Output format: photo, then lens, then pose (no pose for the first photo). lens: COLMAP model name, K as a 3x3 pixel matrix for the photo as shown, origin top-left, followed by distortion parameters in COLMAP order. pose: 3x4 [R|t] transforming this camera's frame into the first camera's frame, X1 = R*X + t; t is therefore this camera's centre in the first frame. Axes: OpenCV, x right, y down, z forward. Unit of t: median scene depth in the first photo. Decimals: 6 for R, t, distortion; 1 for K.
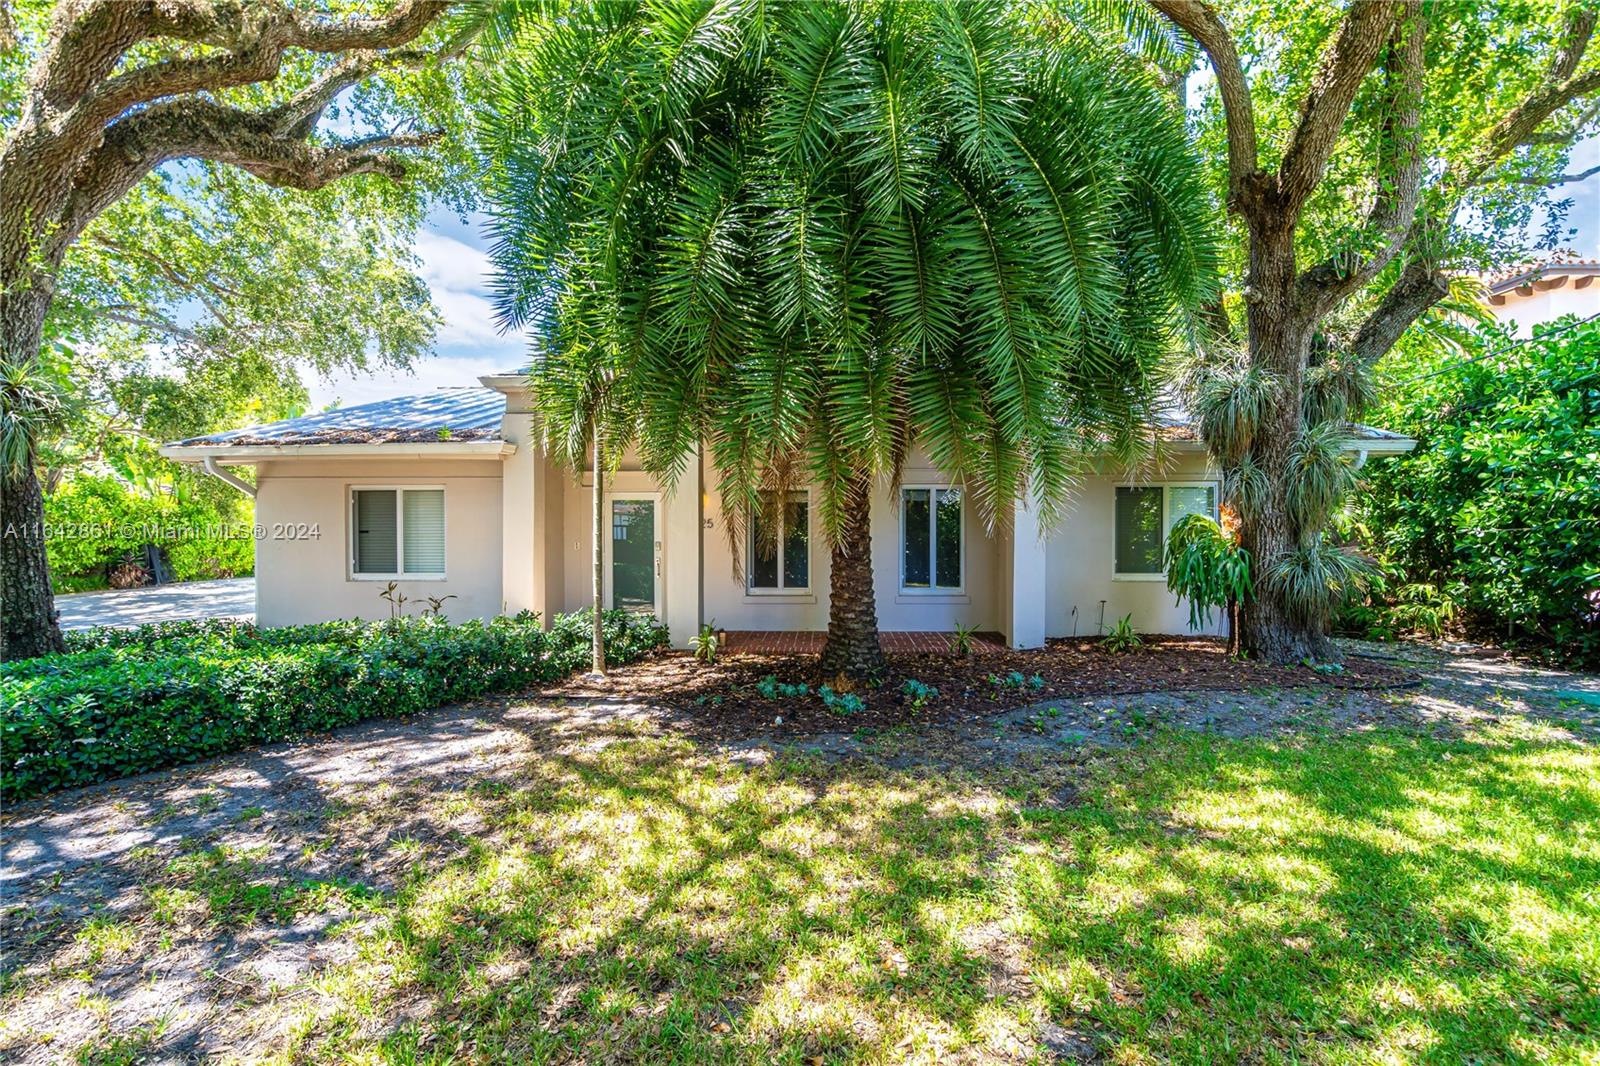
lens RADIAL K [[695.4, 0, 801.9], [0, 695.4, 531.3], [0, 0, 1]] dist [-0.002348, -0.000221]
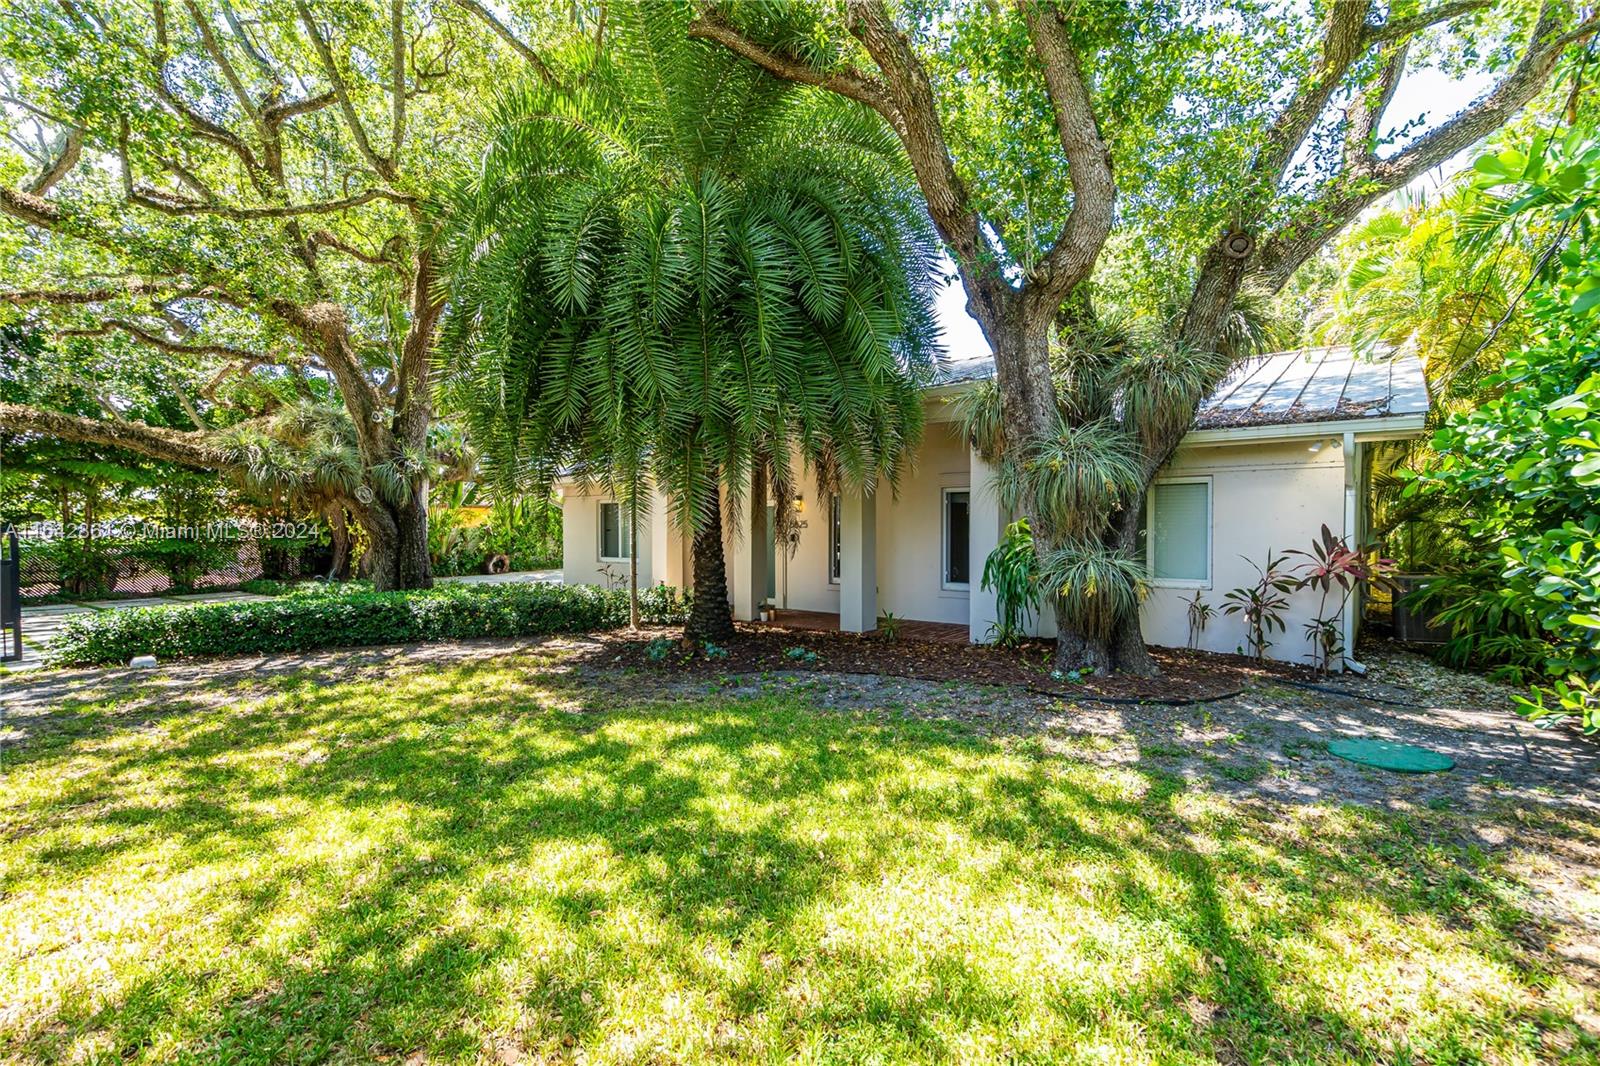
lens RADIAL K [[695.4, 0, 801.9], [0, 695.4, 531.3], [0, 0, 1]] dist [-0.002348, -0.000221]
pose [[0.818211, 0.000591, -0.574917, 1.361240], [0.000679, 0.999998, 0.001994, 0.000490], [0.574917, -0.002022, 0.818209, 0.032761]]
